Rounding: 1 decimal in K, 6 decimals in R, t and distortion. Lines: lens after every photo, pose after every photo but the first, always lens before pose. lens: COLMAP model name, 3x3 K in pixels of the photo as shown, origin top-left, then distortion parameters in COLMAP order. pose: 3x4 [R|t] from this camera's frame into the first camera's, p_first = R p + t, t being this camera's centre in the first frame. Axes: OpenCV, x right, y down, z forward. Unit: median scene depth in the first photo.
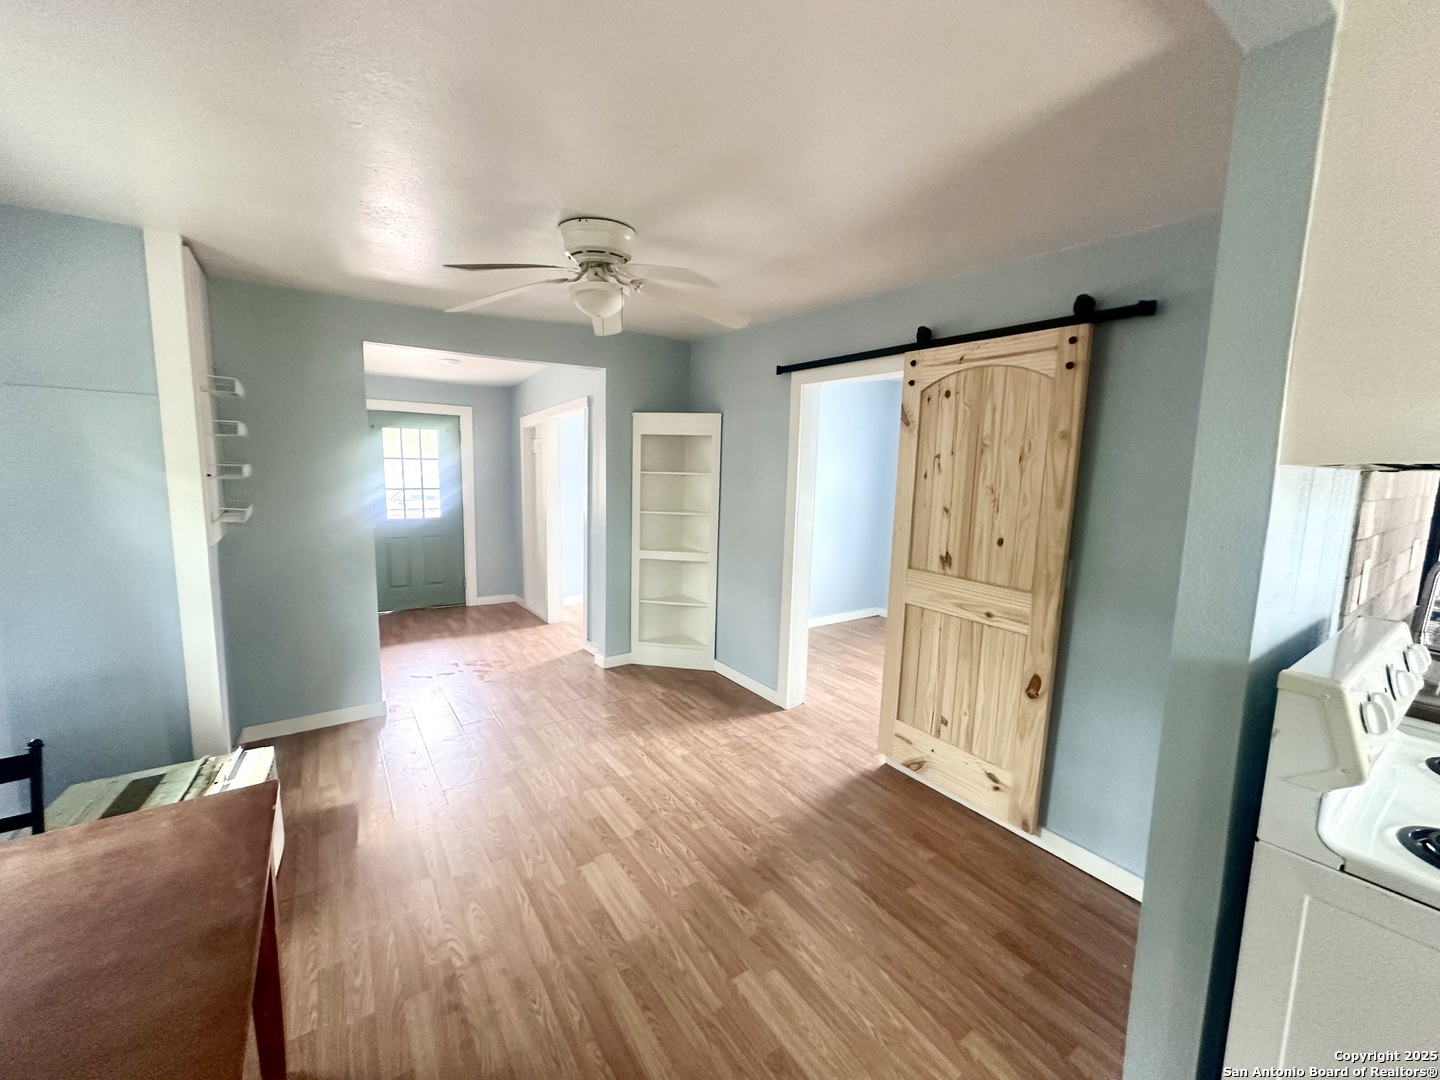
lens RADIAL K [[575.0, 0, 720.3], [0, 575.0, 542.2], [0, 0, 1]] dist [-0.006924, 0.001997]
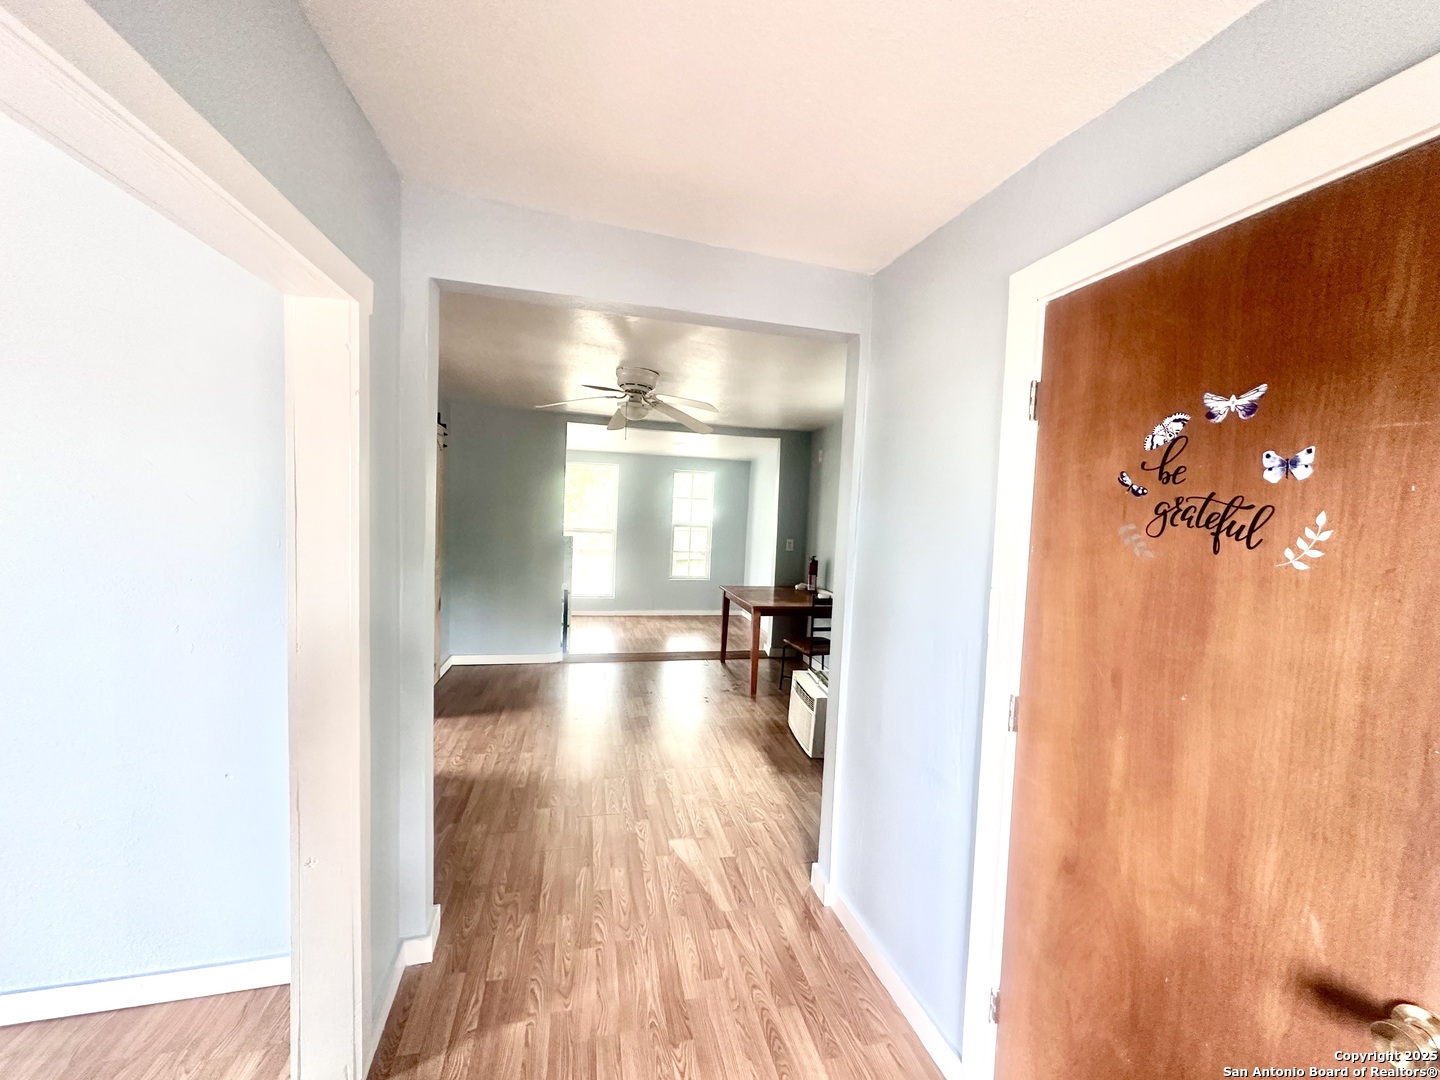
lens RADIAL K [[575.0, 0, 718.9], [0, 575.0, 542.0], [0, 0, 1]] dist [-0.006924, 0.001997]
pose [[-0.928186, -0.080966, 0.363202, -0.688978], [-0.010573, 0.981386, 0.191752, -0.227012], [-0.371966, 0.174141, -0.911765, 1.579876]]
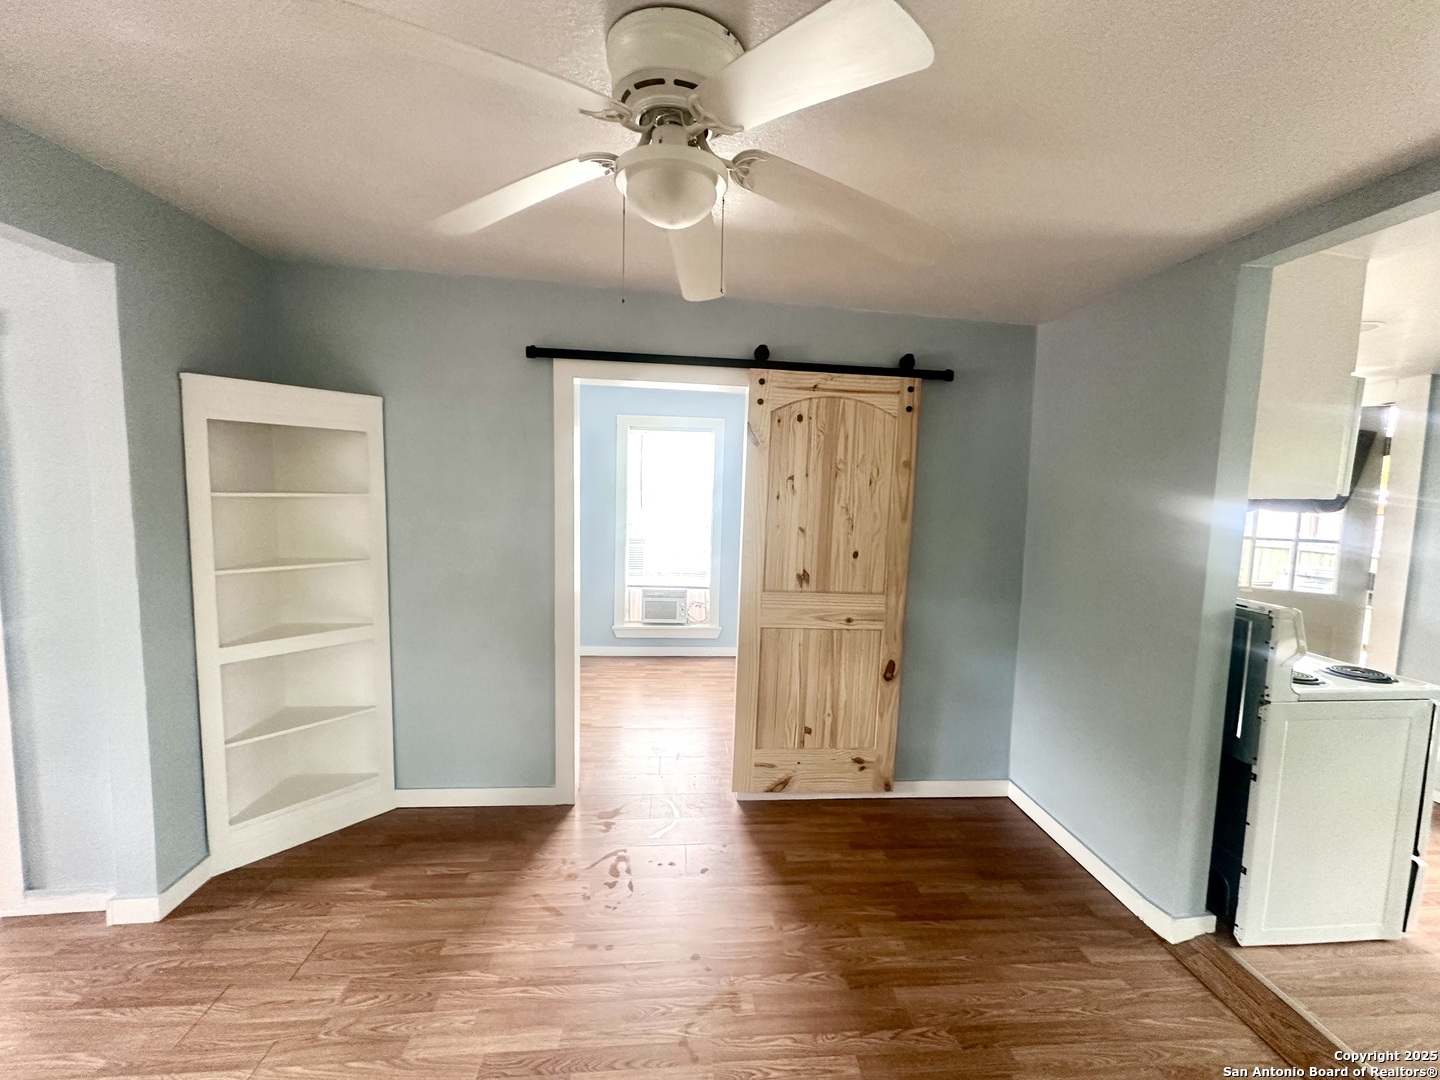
lens RADIAL K [[575.0, 0, 721.3], [0, 575.0, 540.3], [0, 0, 1]] dist [-0.006924, 0.001997]
pose [[0.500228, -0.093743, 0.860804, -0.421950], [0.098975, 0.993797, 0.050710, -0.076577], [-0.860218, 0.059832, 0.506403, 0.442267]]
